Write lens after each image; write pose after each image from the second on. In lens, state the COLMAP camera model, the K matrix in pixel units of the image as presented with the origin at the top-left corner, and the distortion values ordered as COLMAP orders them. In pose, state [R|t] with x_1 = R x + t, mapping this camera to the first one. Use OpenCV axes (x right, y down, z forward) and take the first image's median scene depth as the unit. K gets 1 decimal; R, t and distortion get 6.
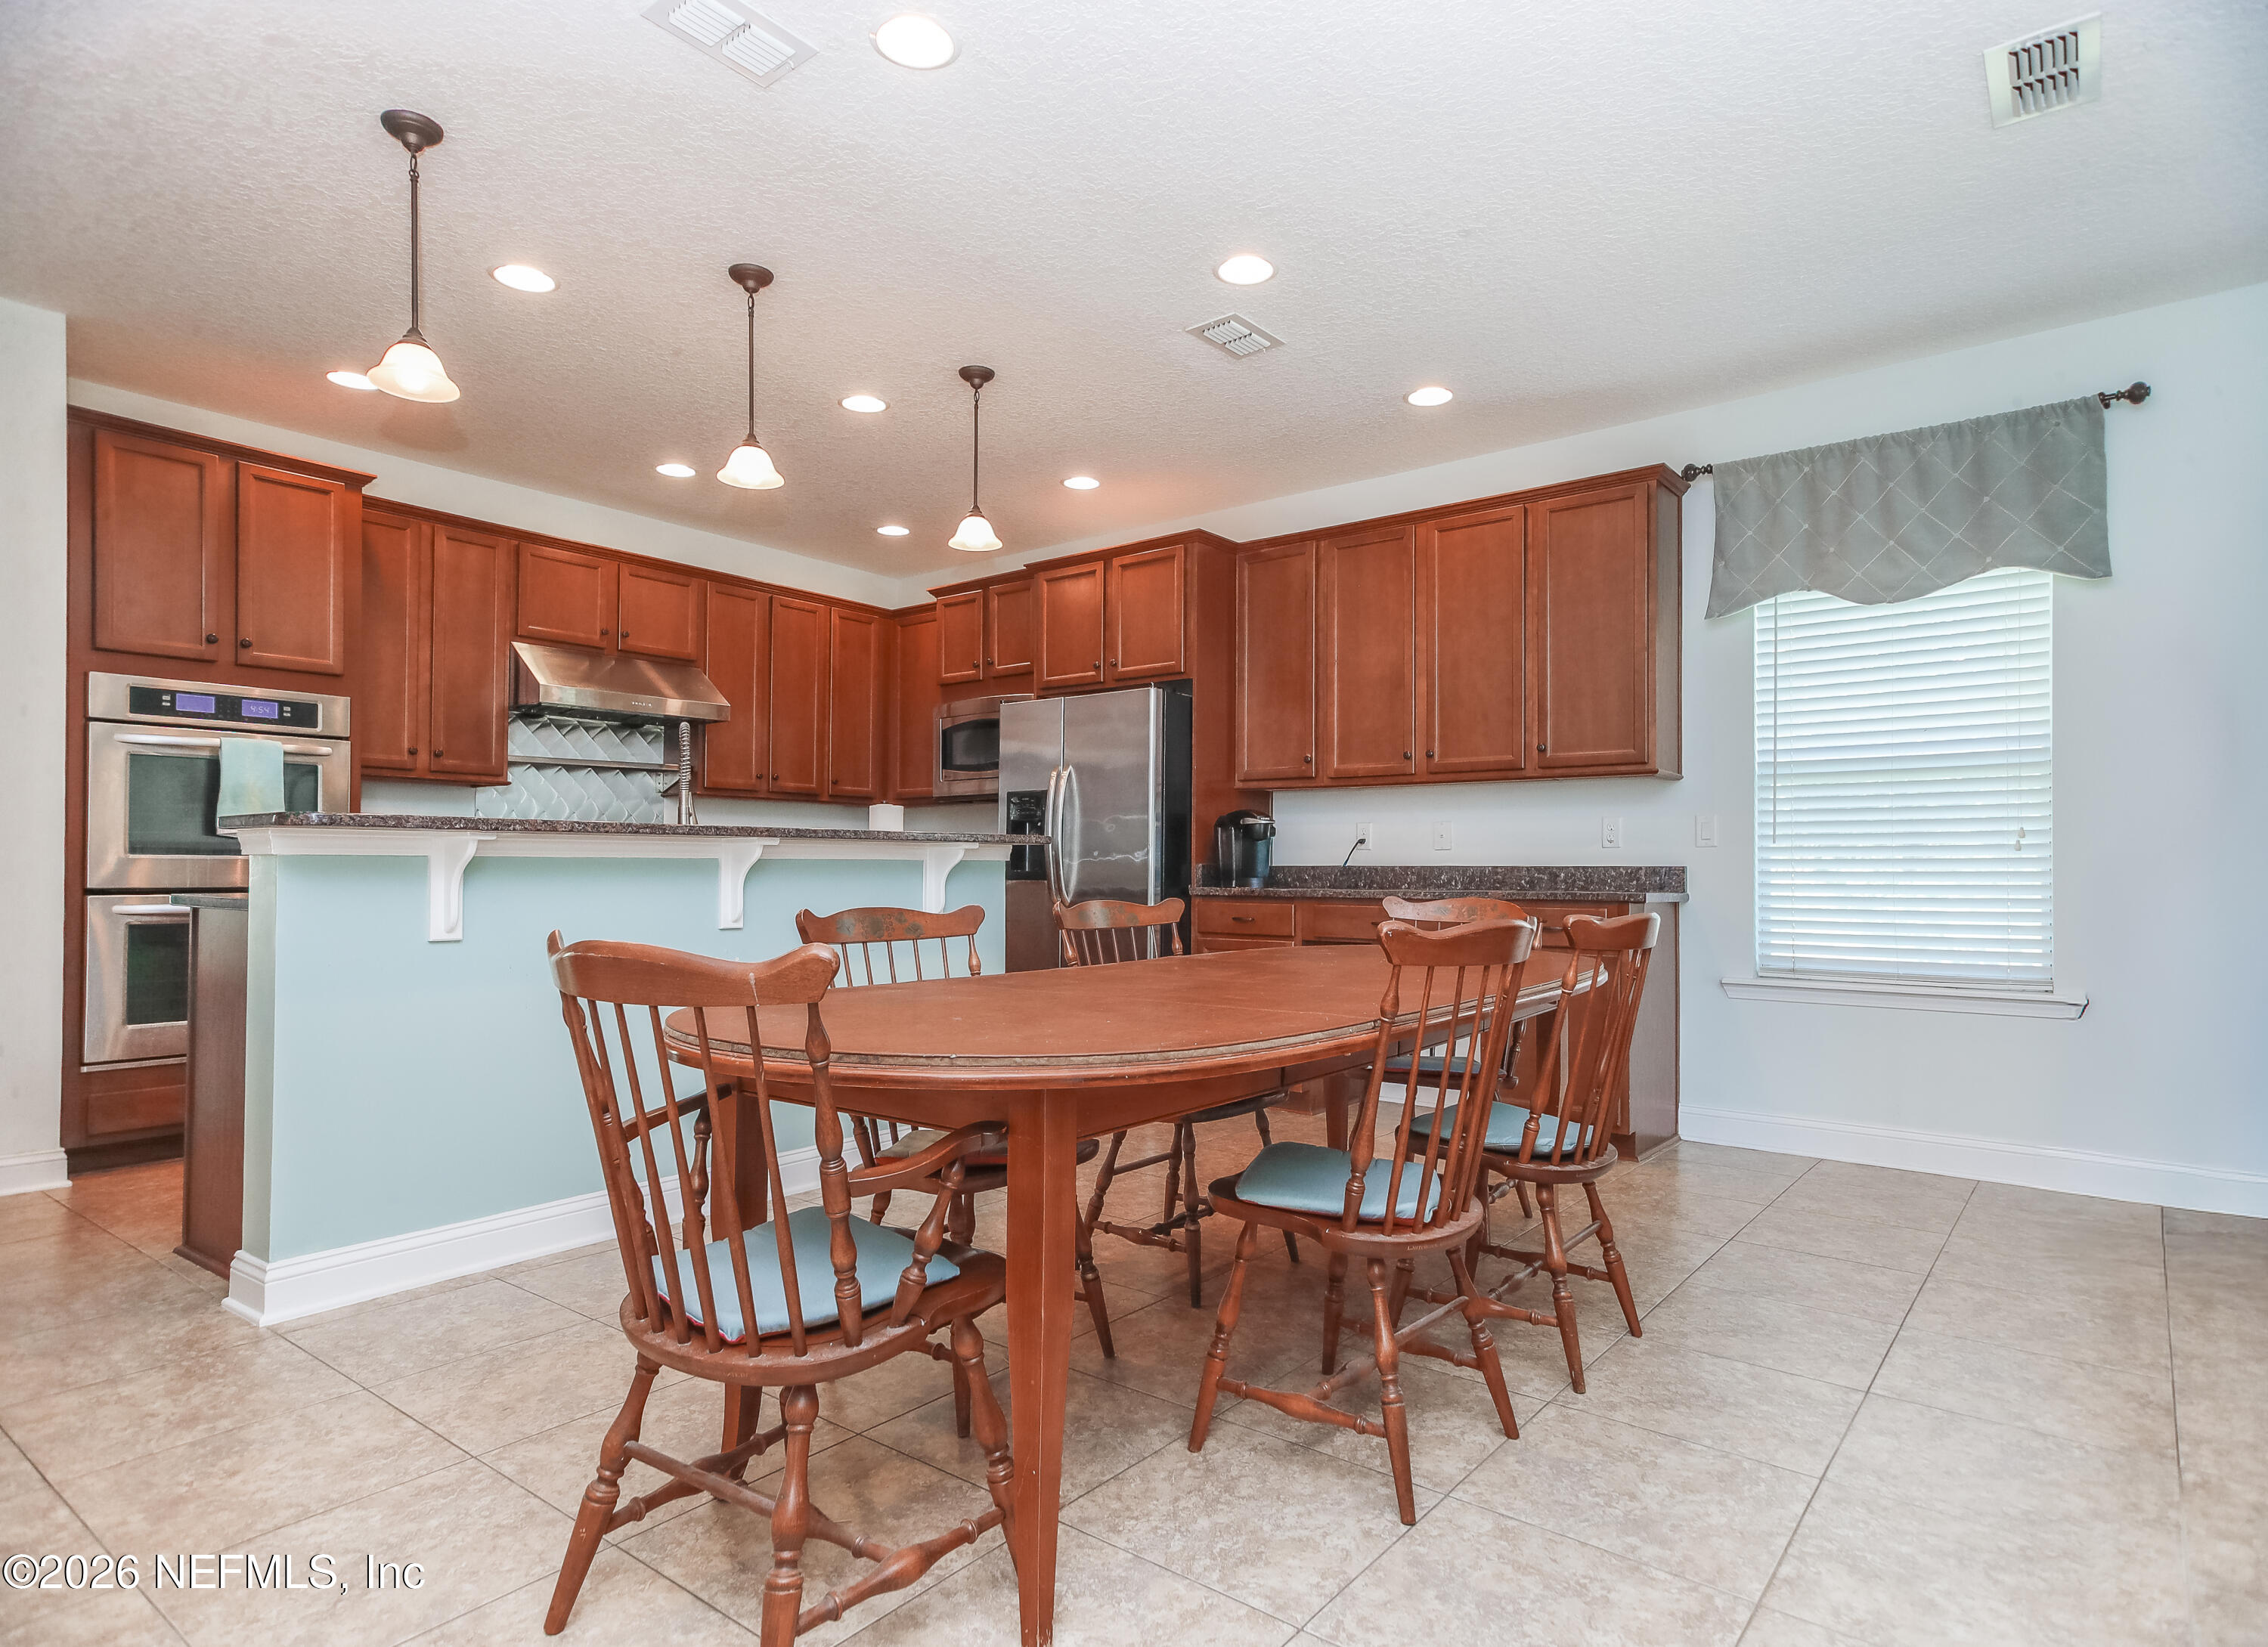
lens RADIAL K [[1221.7, 0, 1133.6], [0, 1221.7, 841.1], [0, 0, 1]] dist [0.009708, 0.000686]
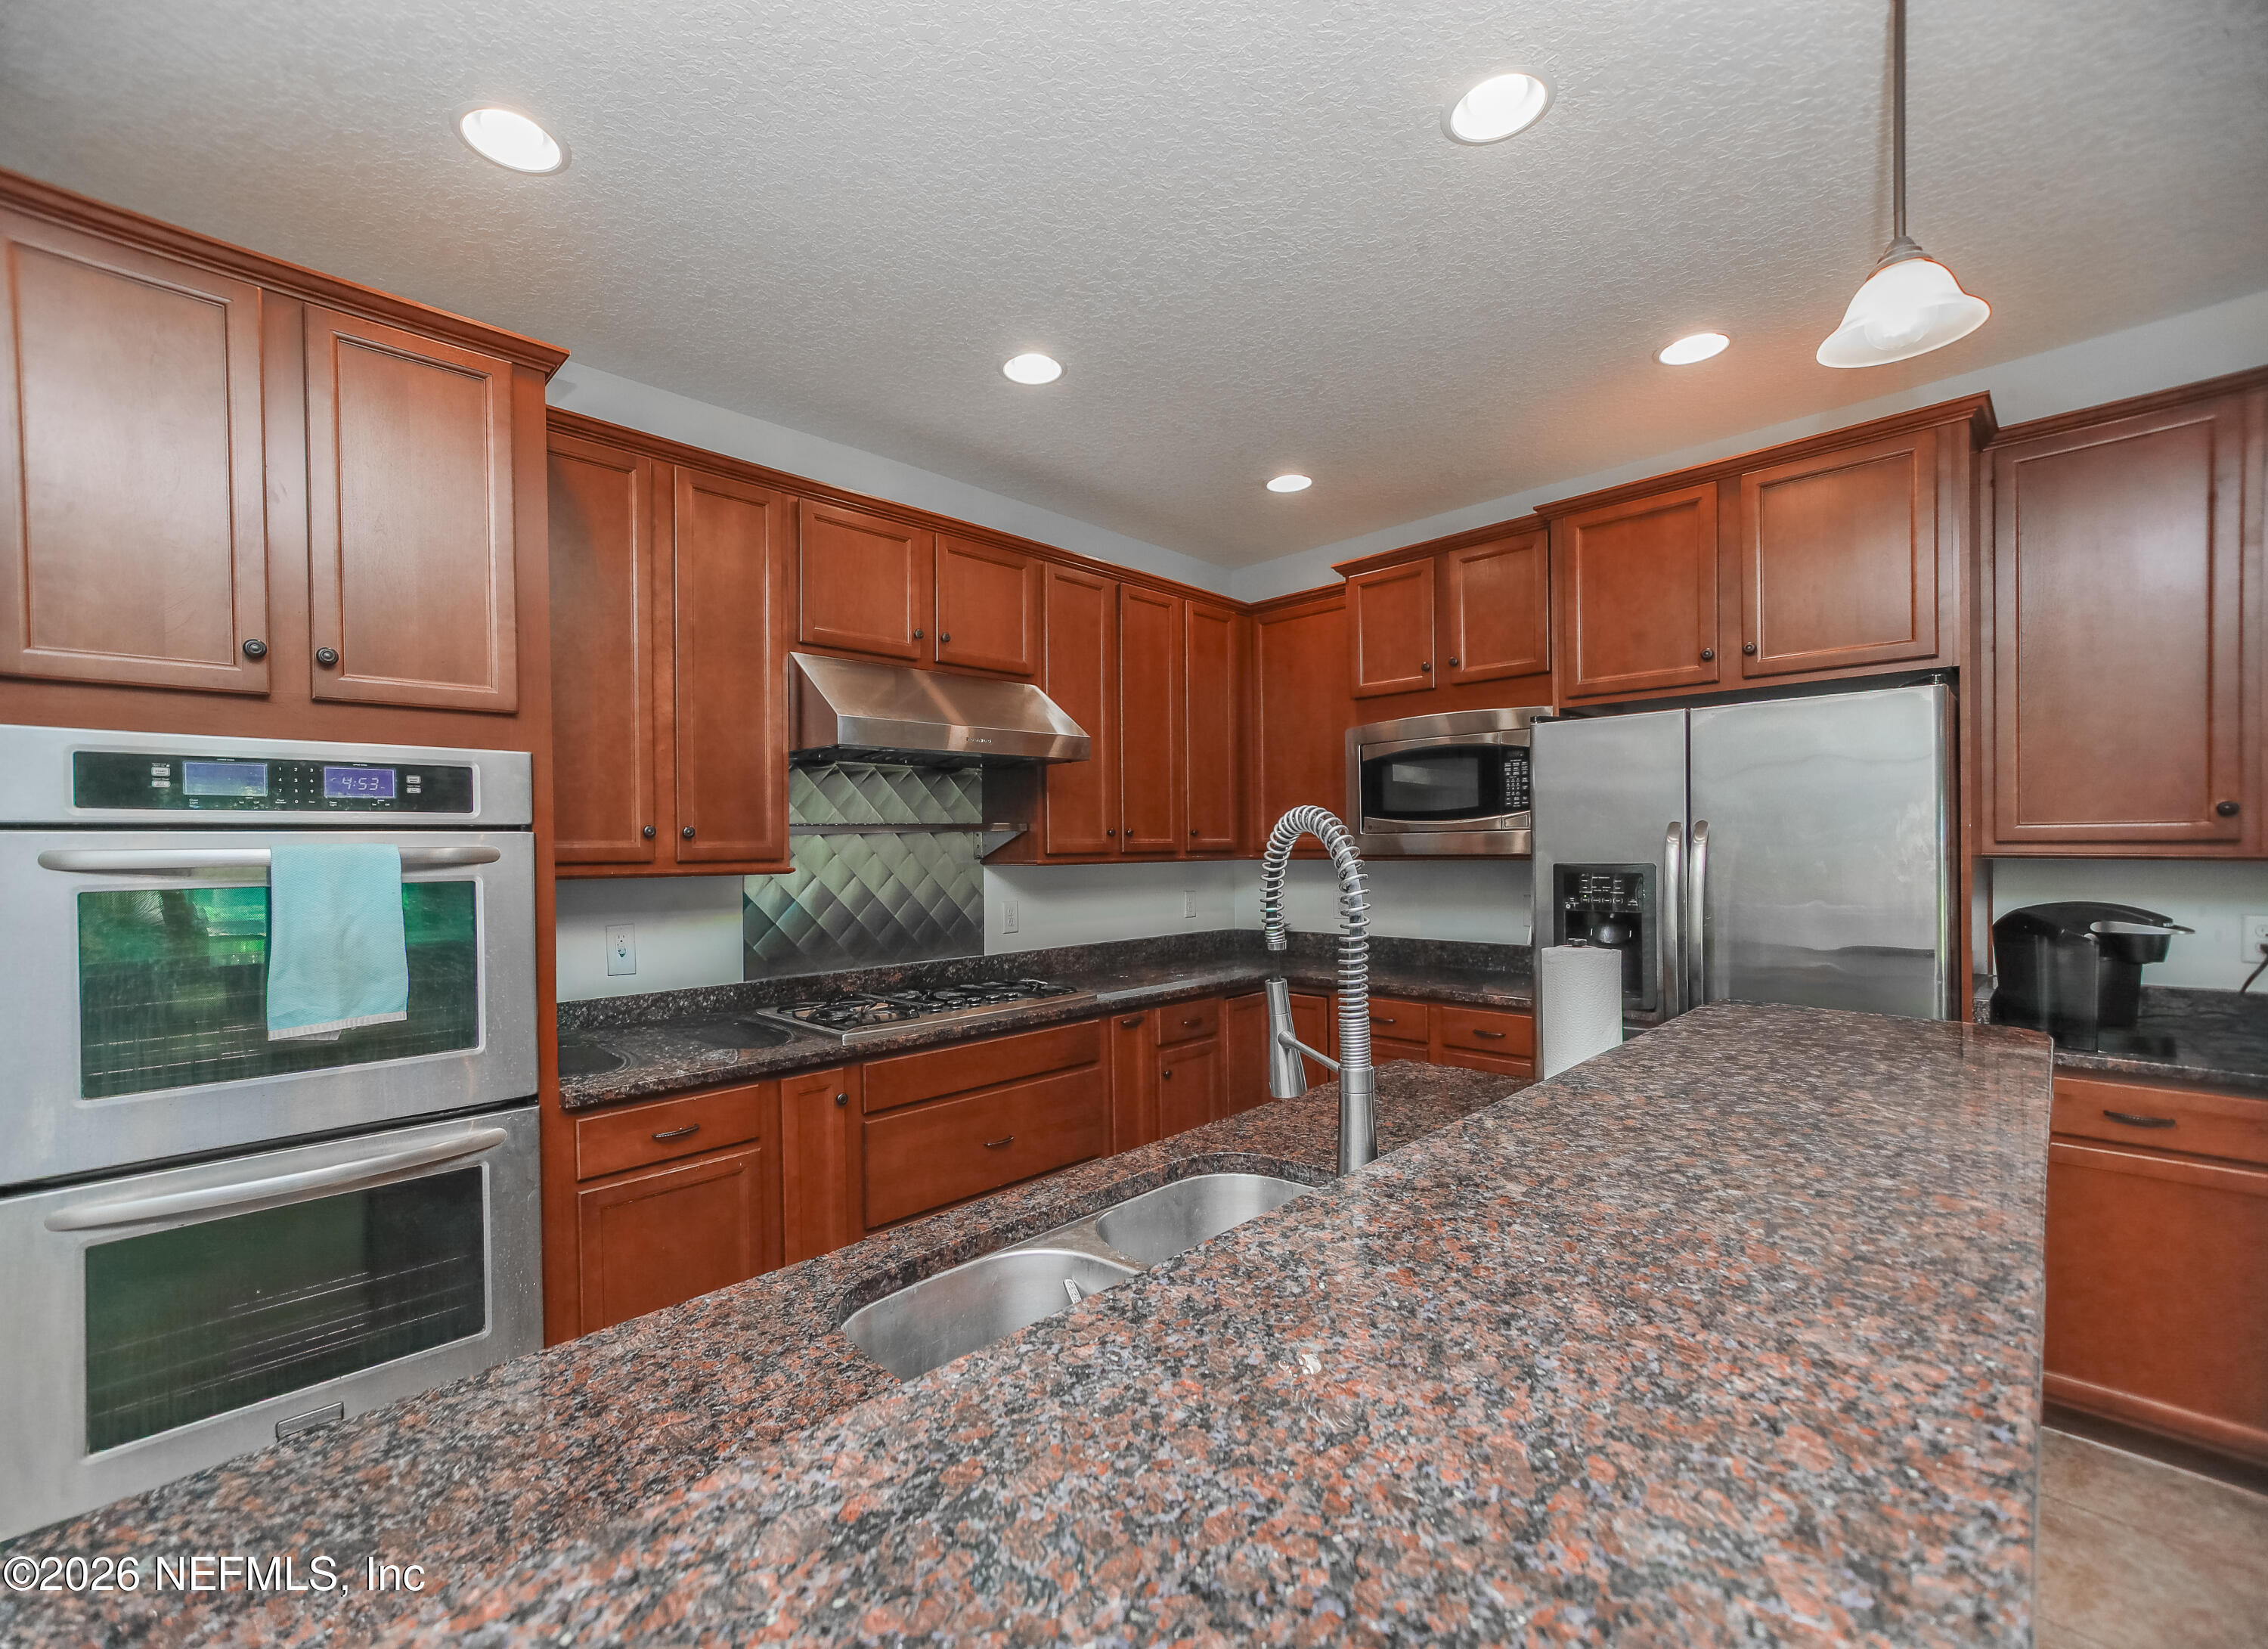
lens RADIAL K [[973.7, 0, 1127.1], [0, 973.7, 844.1], [0, 0, 1]] dist [0.000929, 0.000301]
pose [[0.993370, -0.016341, -0.113798, -0.288272], [0.018684, 0.999634, 0.019550, -0.071522], [0.113437, -0.021547, 0.993312, 0.532487]]
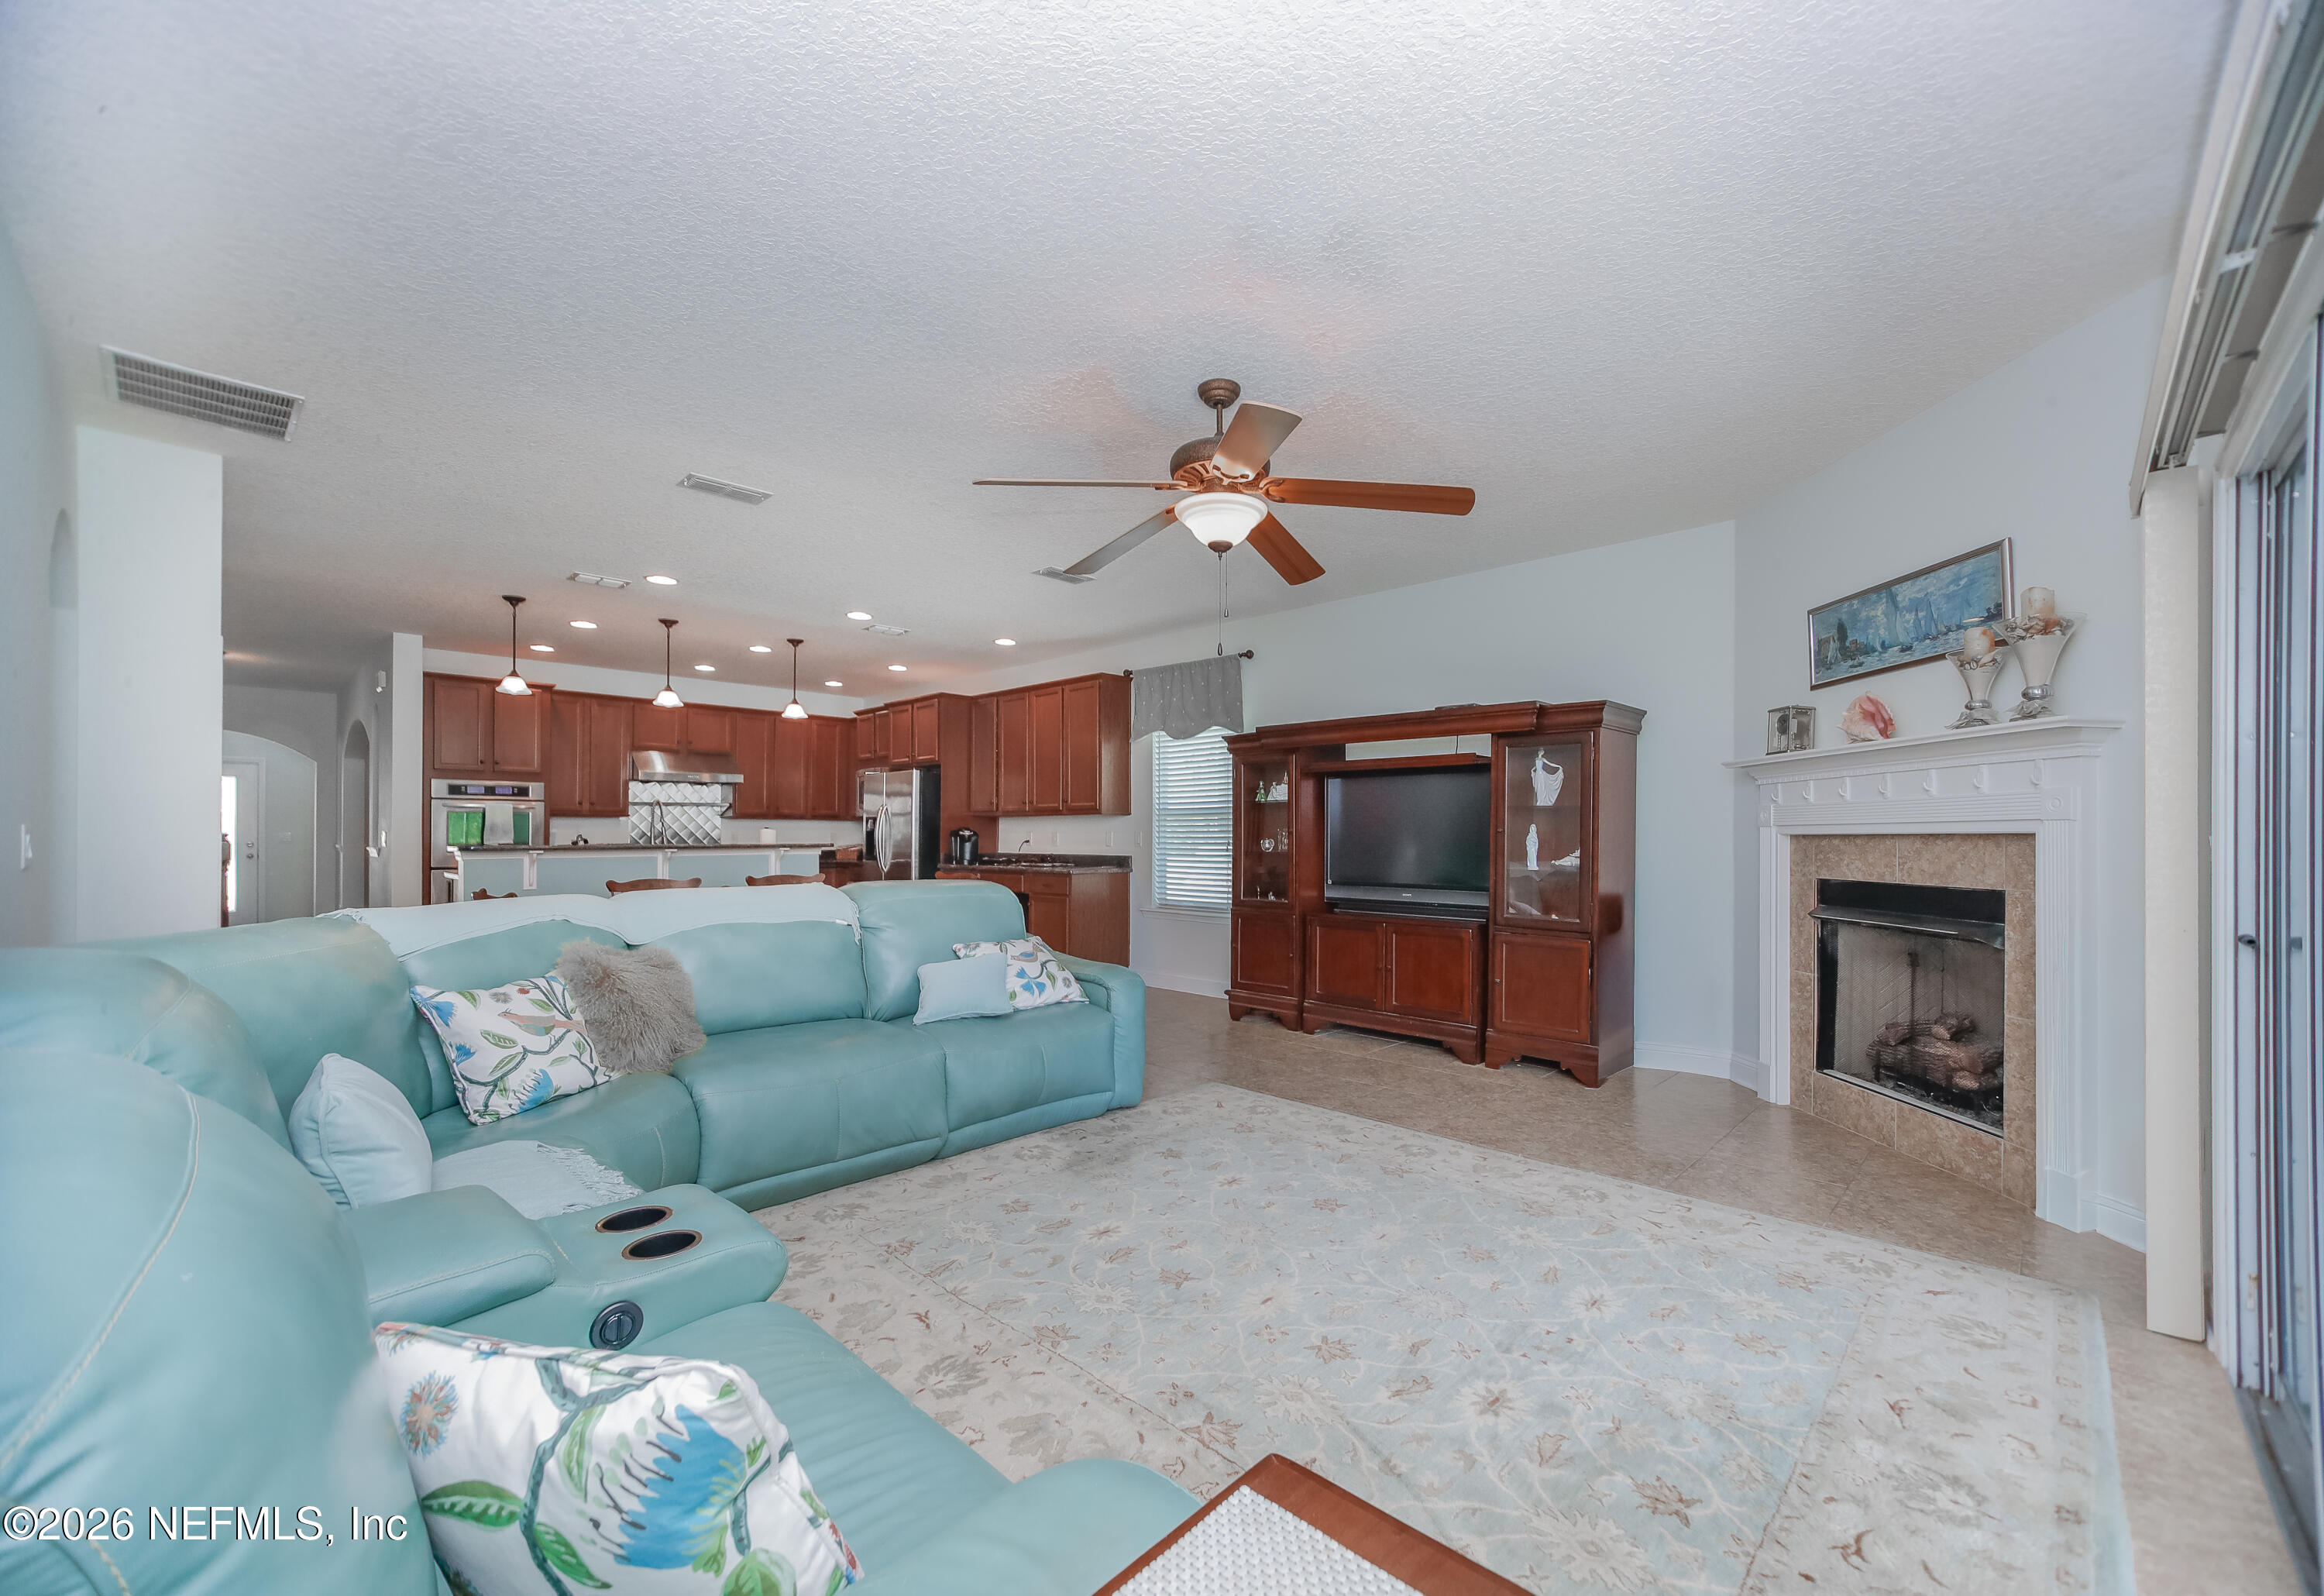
lens RADIAL K [[927.2, 0, 1205.5], [0, 927.2, 828.1], [0, 0, 1]] dist [0.000444, 0.000000]
pose [[0.997085, -0.003855, -0.076205, 0.652549], [0.004841, 0.999907, 0.012758, -0.044110], [0.076149, -0.013089, 0.997011, -0.570256]]
